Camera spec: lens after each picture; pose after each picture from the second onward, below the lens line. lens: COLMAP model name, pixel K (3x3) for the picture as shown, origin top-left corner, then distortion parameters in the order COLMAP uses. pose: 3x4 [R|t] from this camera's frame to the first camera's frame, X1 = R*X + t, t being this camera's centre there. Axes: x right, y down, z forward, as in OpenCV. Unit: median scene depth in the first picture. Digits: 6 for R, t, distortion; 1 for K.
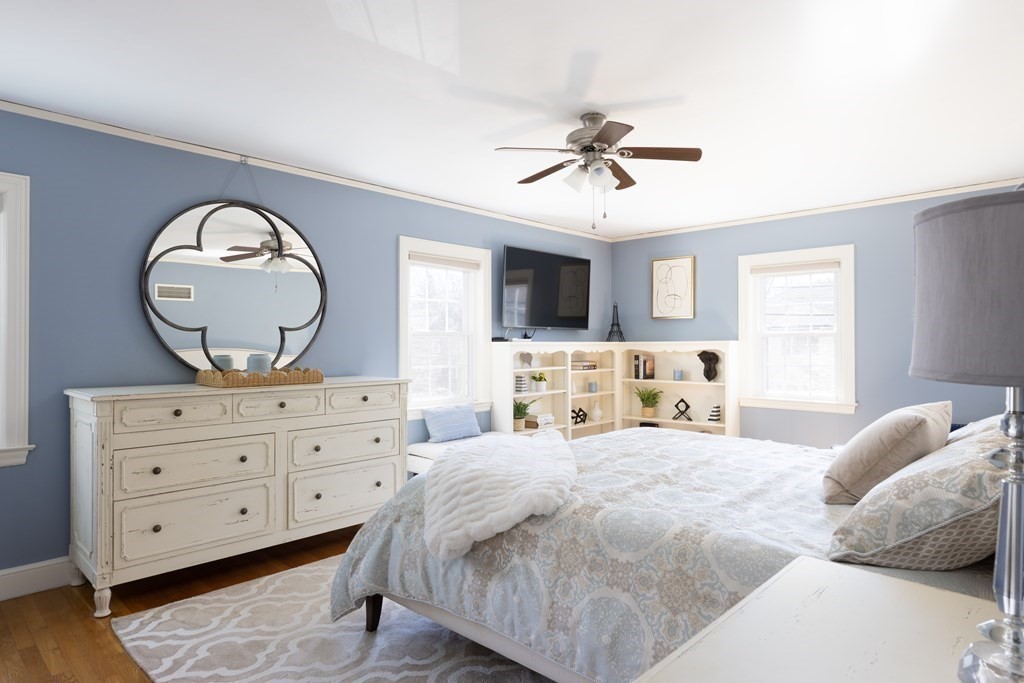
lens RADIAL K [[596.7, 0, 512.1], [0, 596.7, 344.0], [0, 0, 1]] dist [0.000147, -0.000463]
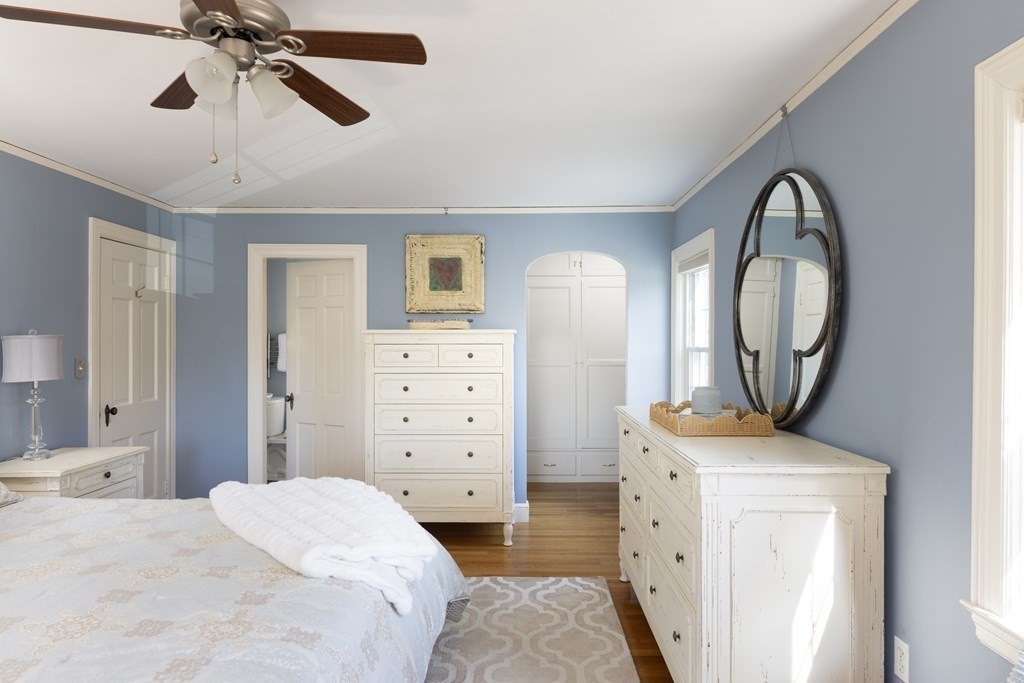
lens RADIAL K [[596.7, 0, 511.6], [0, 596.7, 340.5], [0, 0, 1]] dist [0.000147, -0.000463]
pose [[-0.725662, -0.003994, -0.688040, 0.383381], [-0.003532, 0.999992, -0.002081, -0.055808], [0.688043, 0.000920, -0.725670, 1.828985]]
